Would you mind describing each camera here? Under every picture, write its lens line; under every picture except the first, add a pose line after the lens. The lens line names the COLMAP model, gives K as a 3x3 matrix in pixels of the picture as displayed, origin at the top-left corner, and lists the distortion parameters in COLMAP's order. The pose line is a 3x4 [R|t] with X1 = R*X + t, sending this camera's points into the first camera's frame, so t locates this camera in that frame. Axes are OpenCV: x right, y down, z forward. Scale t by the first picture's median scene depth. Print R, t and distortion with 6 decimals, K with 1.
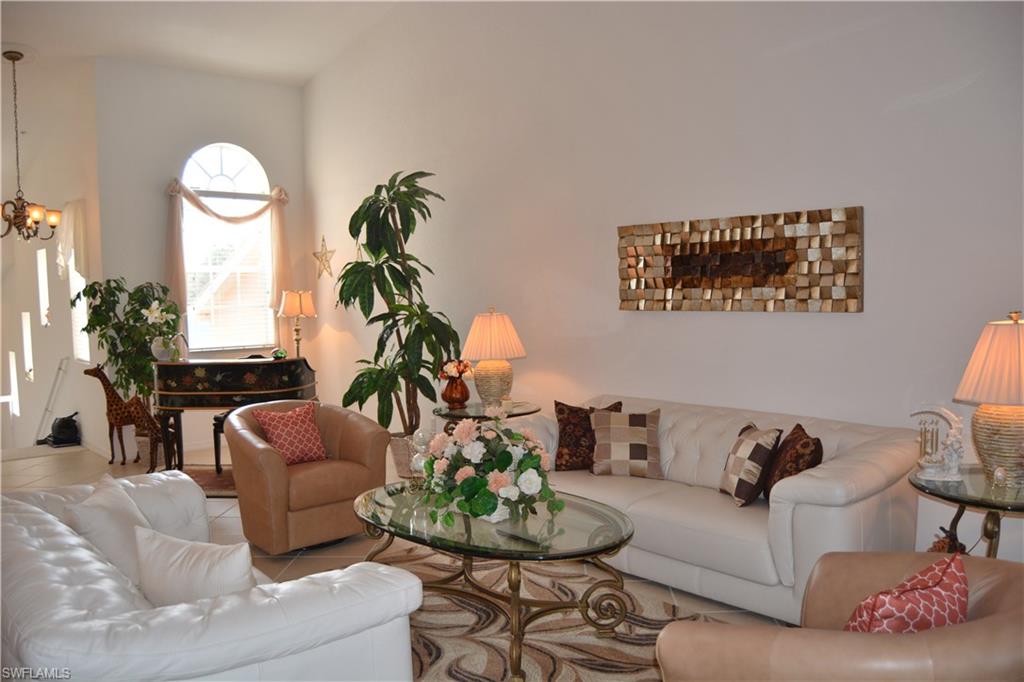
lens RADIAL K [[802.6, 0, 509.6], [0, 802.6, 346.4], [0, 0, 1]] dist [-0.080812, 0.018222]
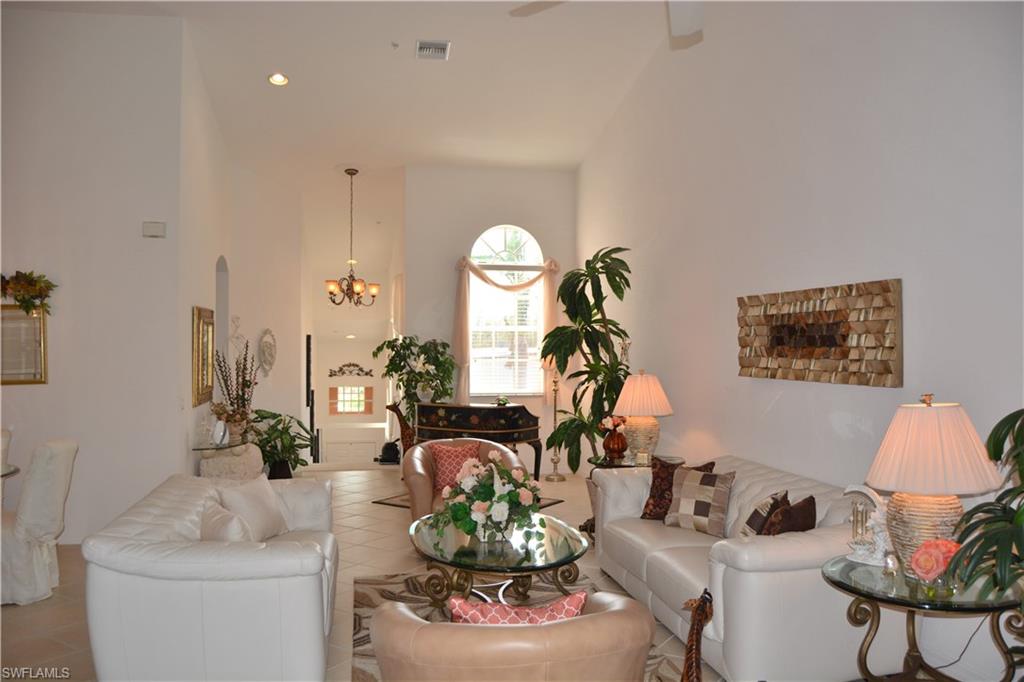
lens RADIAL K [[802.6, 0, 516.2], [0, 802.6, 343.7], [0, 0, 1]] dist [-0.080812, 0.018222]
pose [[0.860432, 0.015559, -0.509327, 0.411723], [-0.048322, 0.997521, -0.051161, -0.019403], [0.507268, 0.068632, 0.859051, -0.053132]]
